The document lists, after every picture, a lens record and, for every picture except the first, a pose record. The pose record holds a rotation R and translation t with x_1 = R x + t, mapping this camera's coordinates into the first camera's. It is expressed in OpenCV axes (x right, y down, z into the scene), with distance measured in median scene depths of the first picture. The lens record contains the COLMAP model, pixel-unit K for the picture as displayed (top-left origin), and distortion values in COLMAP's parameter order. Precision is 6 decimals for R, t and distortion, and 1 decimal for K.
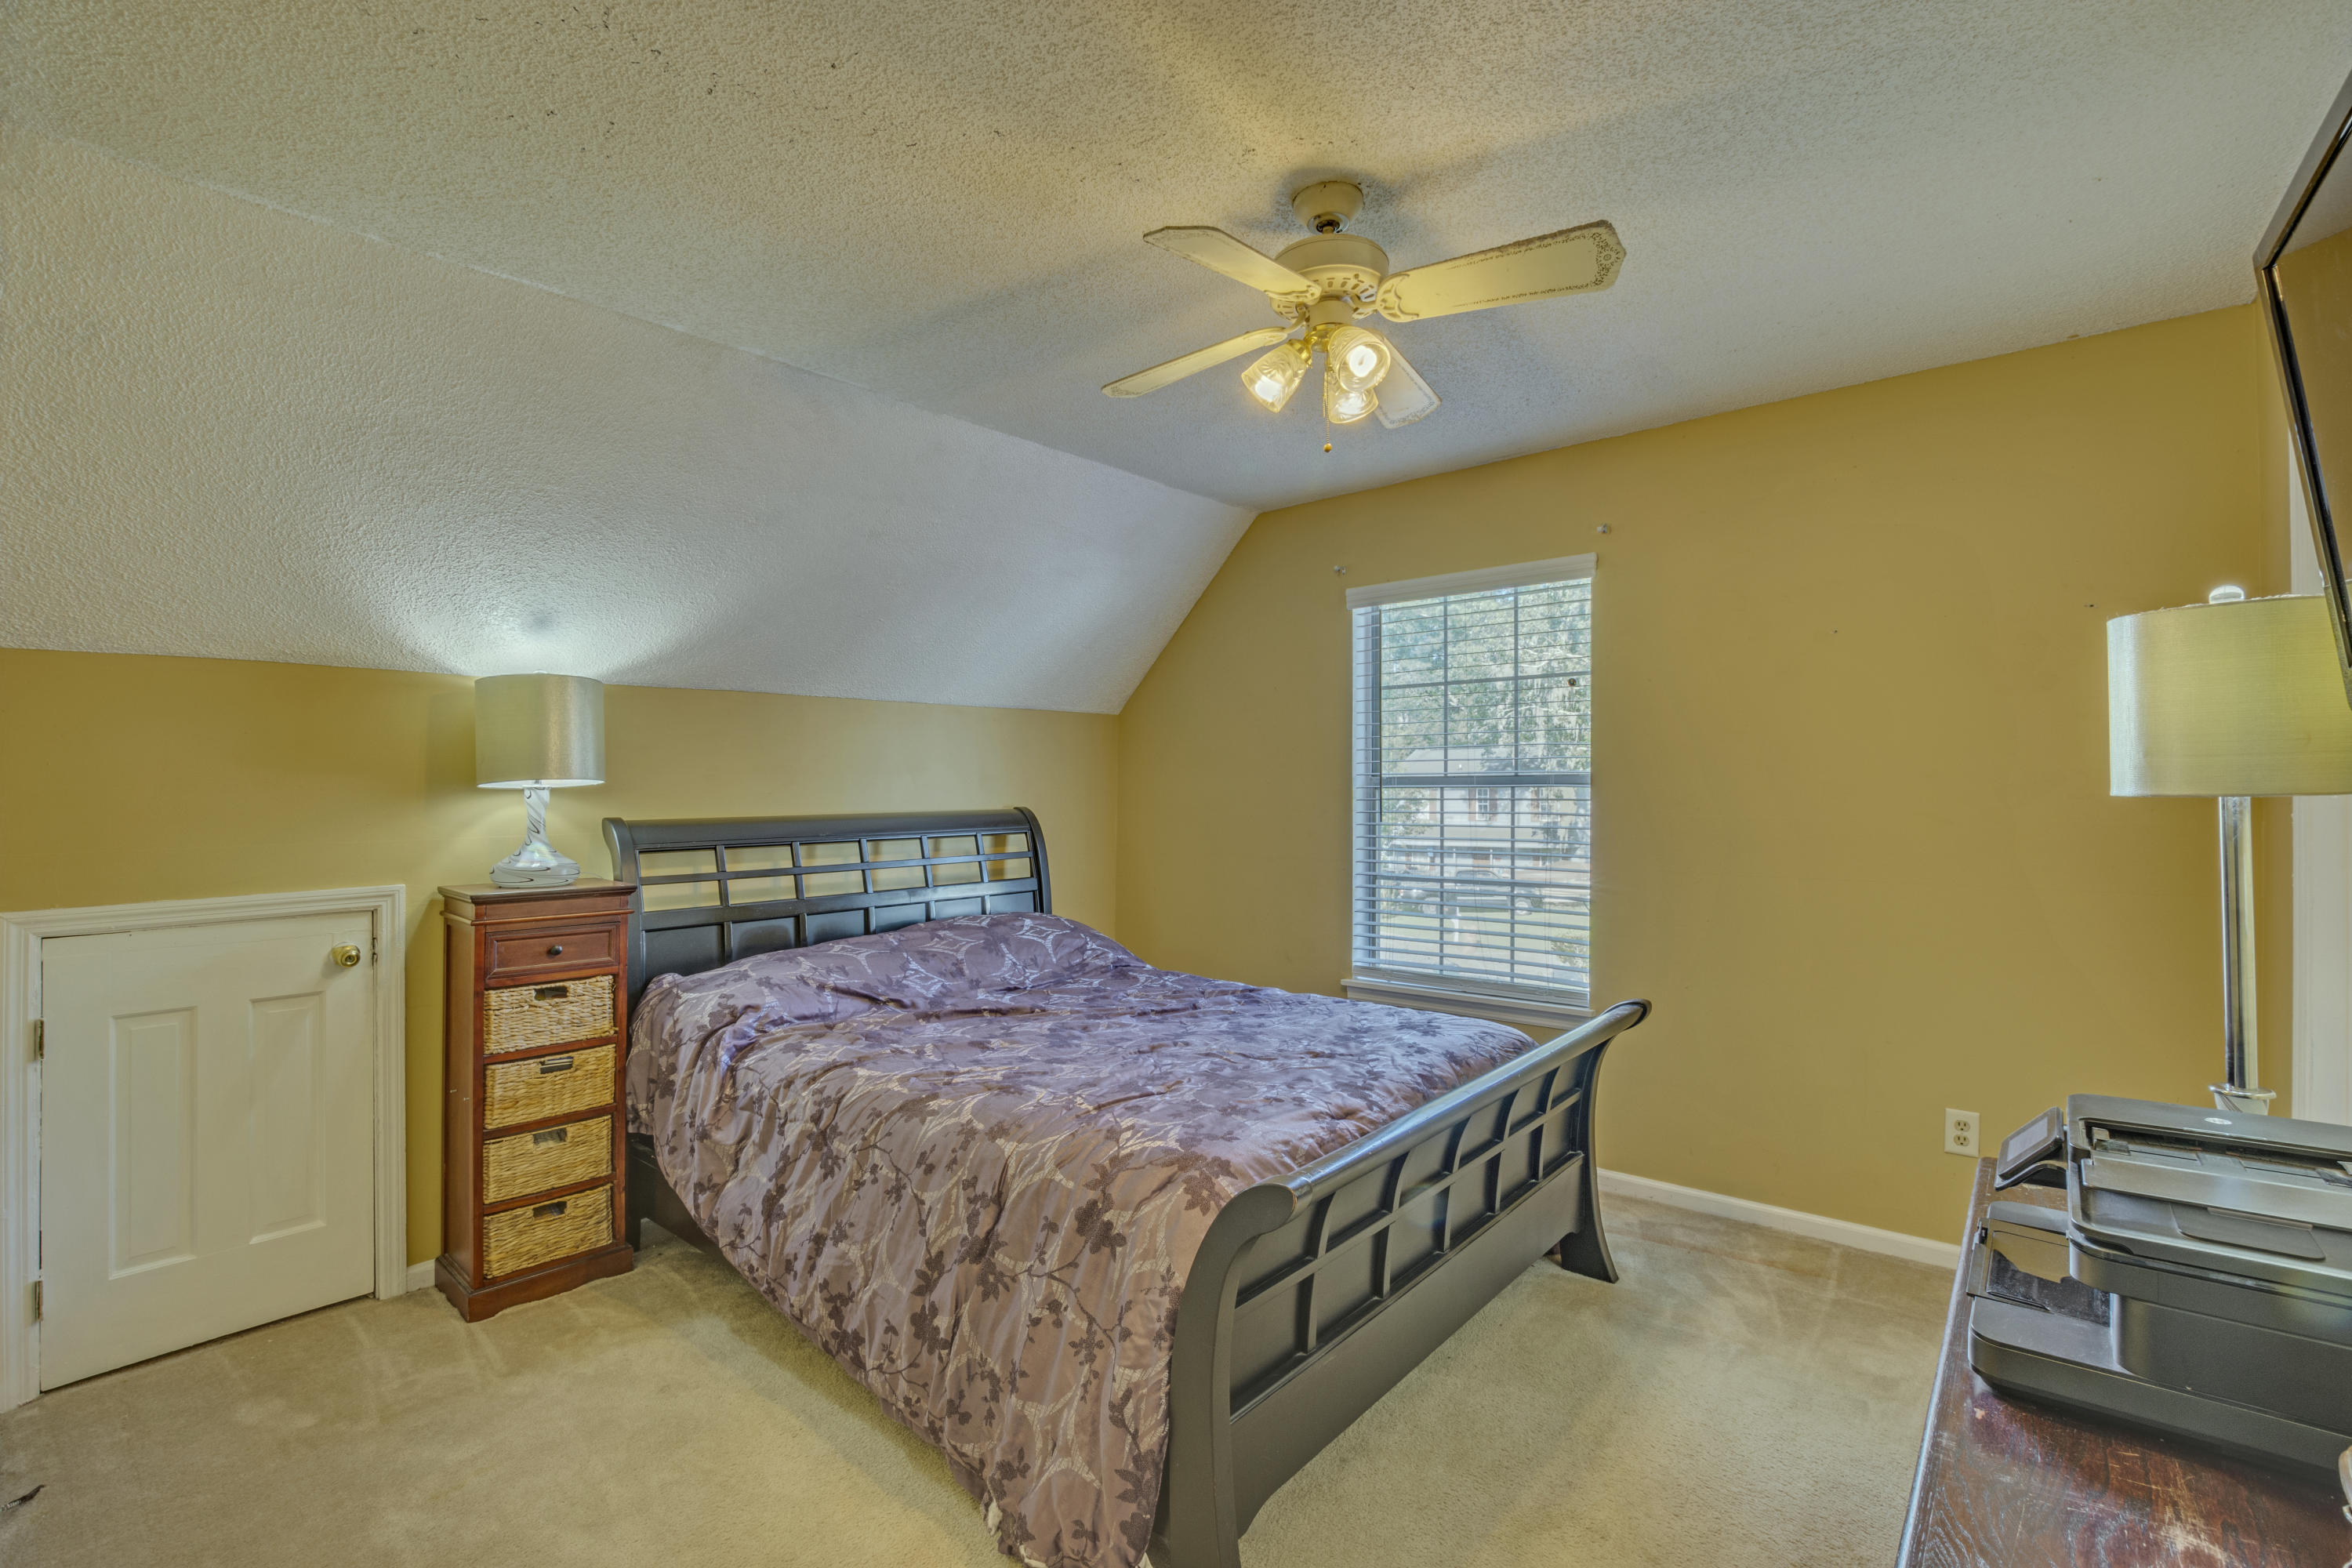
lens RADIAL K [[1049.1, 0, 1173.2], [0, 1049.1, 777.9], [0, 0, 1]] dist [-0.029193, -0.000081]
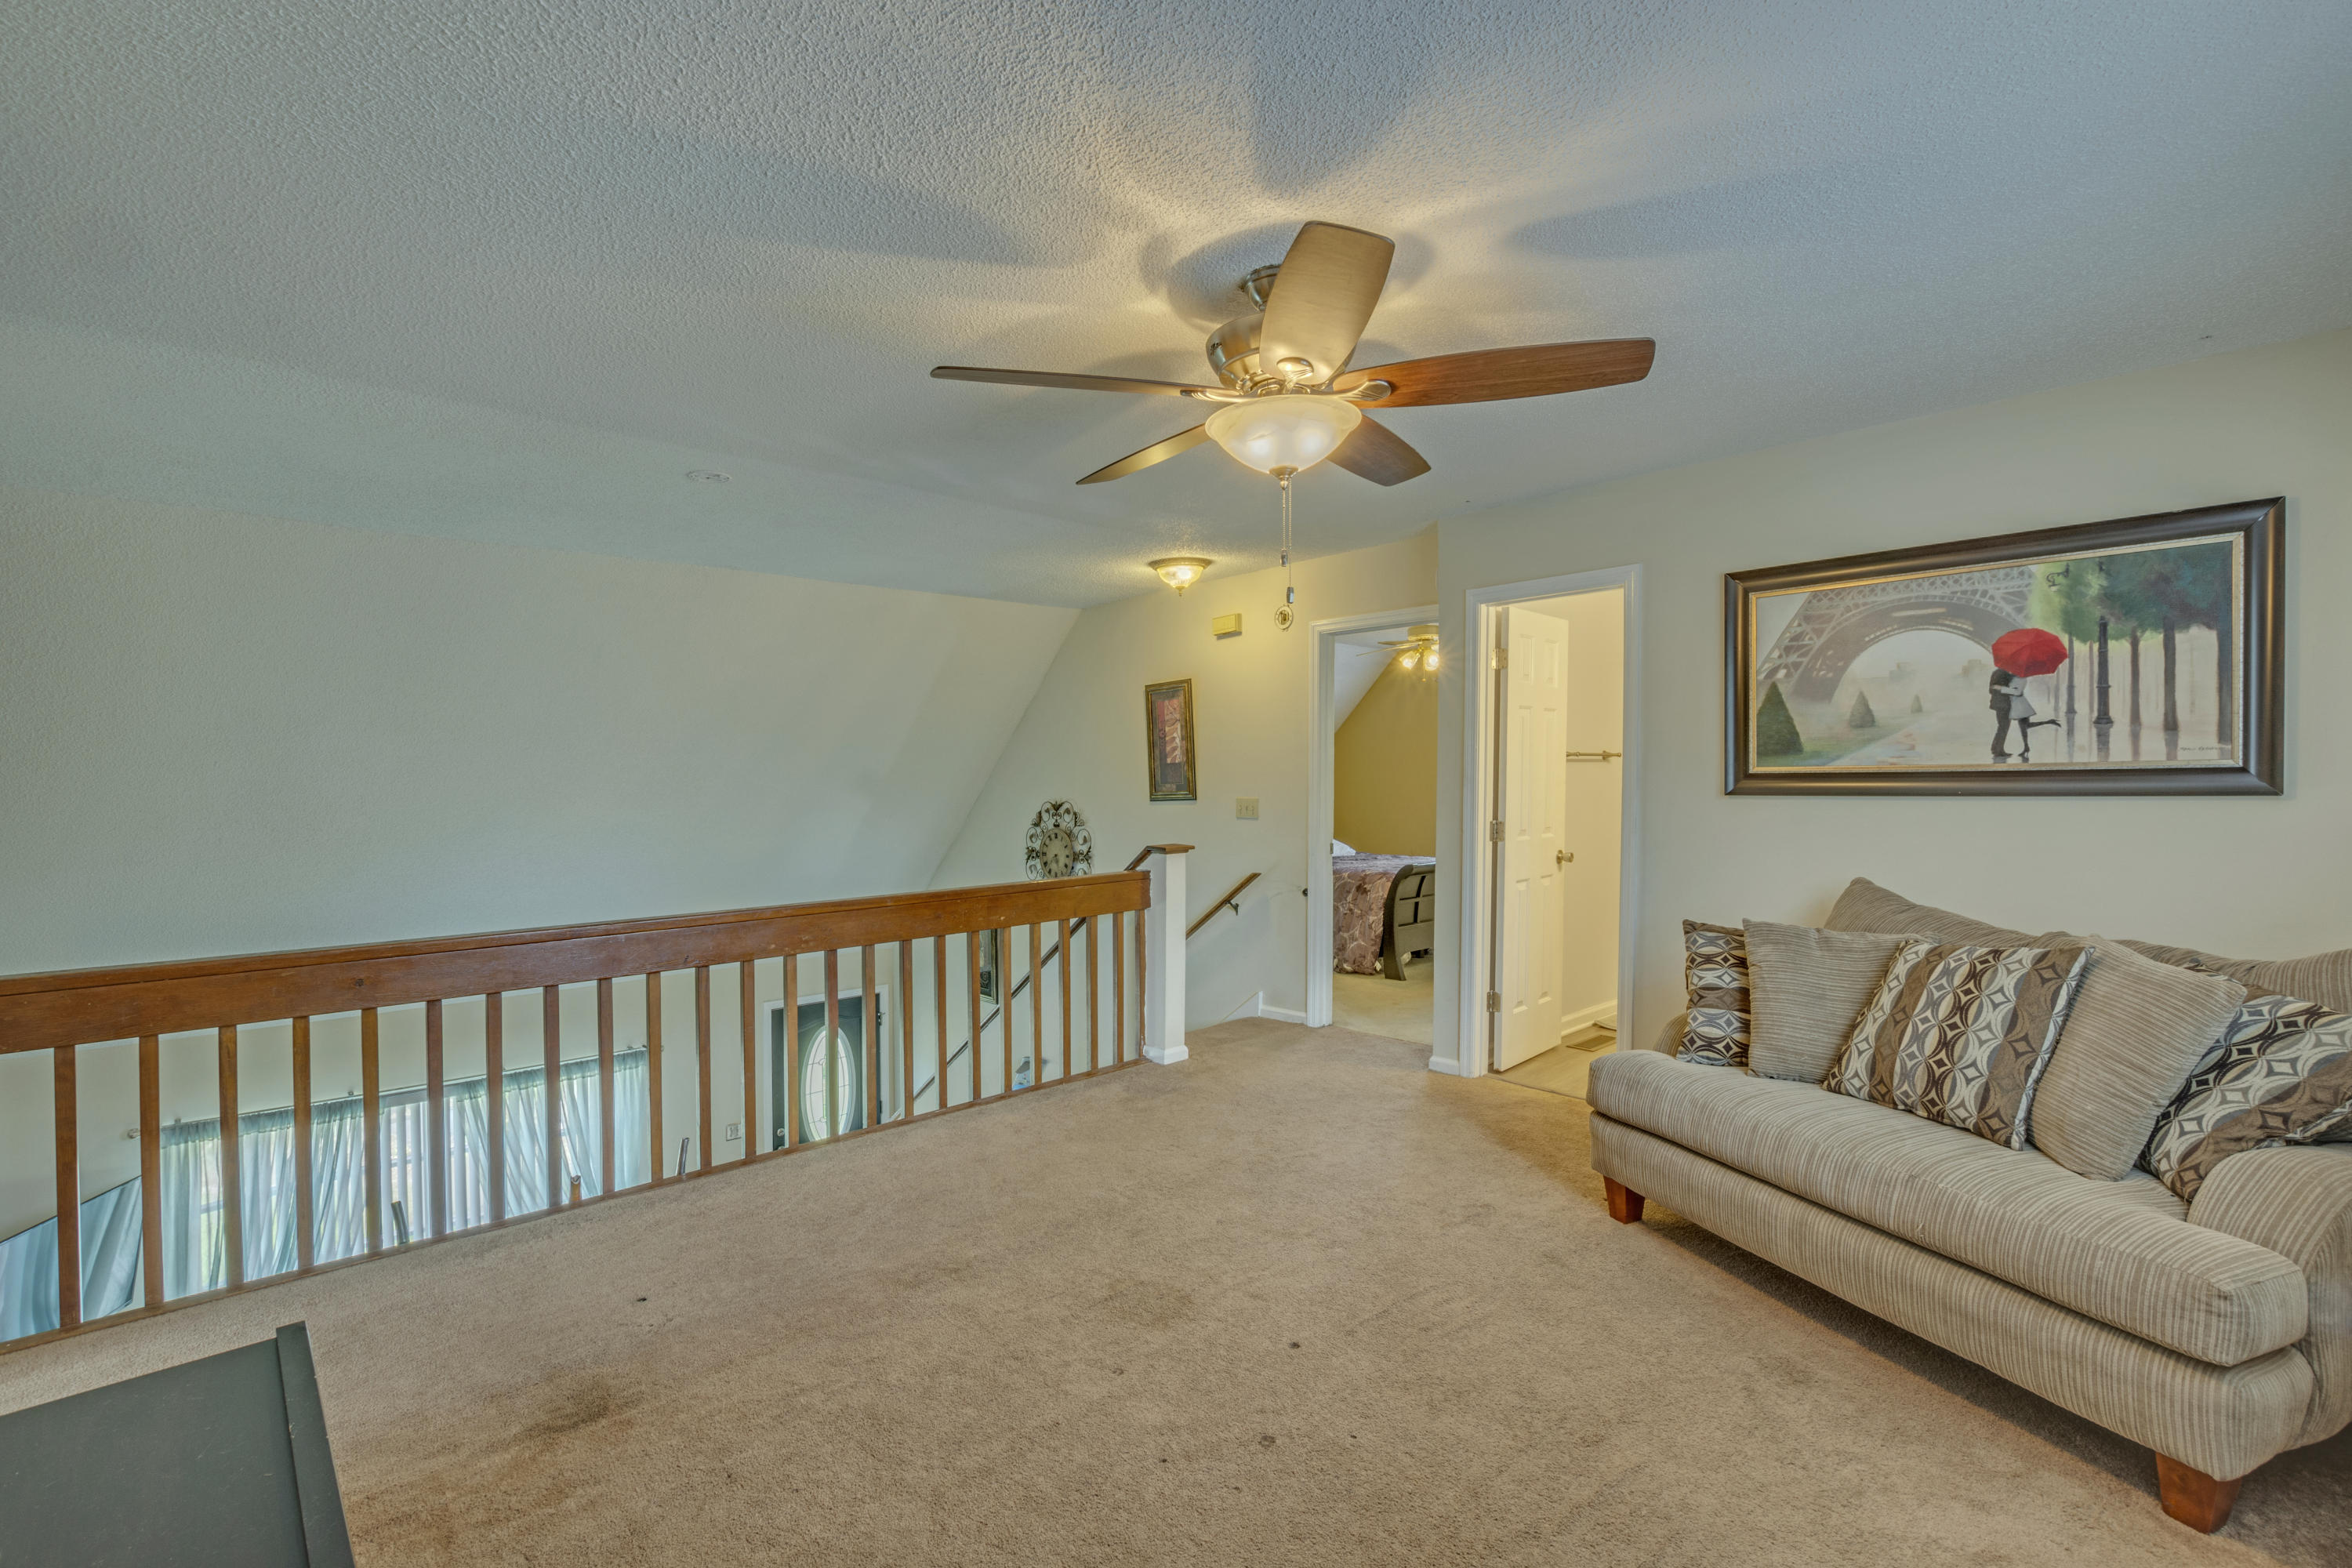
lens RADIAL K [[1049.1, 0, 1173.2], [0, 1049.1, 777.9], [0, 0, 1]] dist [-0.029193, -0.000081]
pose [[0.991922, -0.001014, -0.126847, -0.271495], [0.003656, 0.999781, 0.020604, -0.062463], [0.126798, -0.020901, 0.991708, -2.891487]]
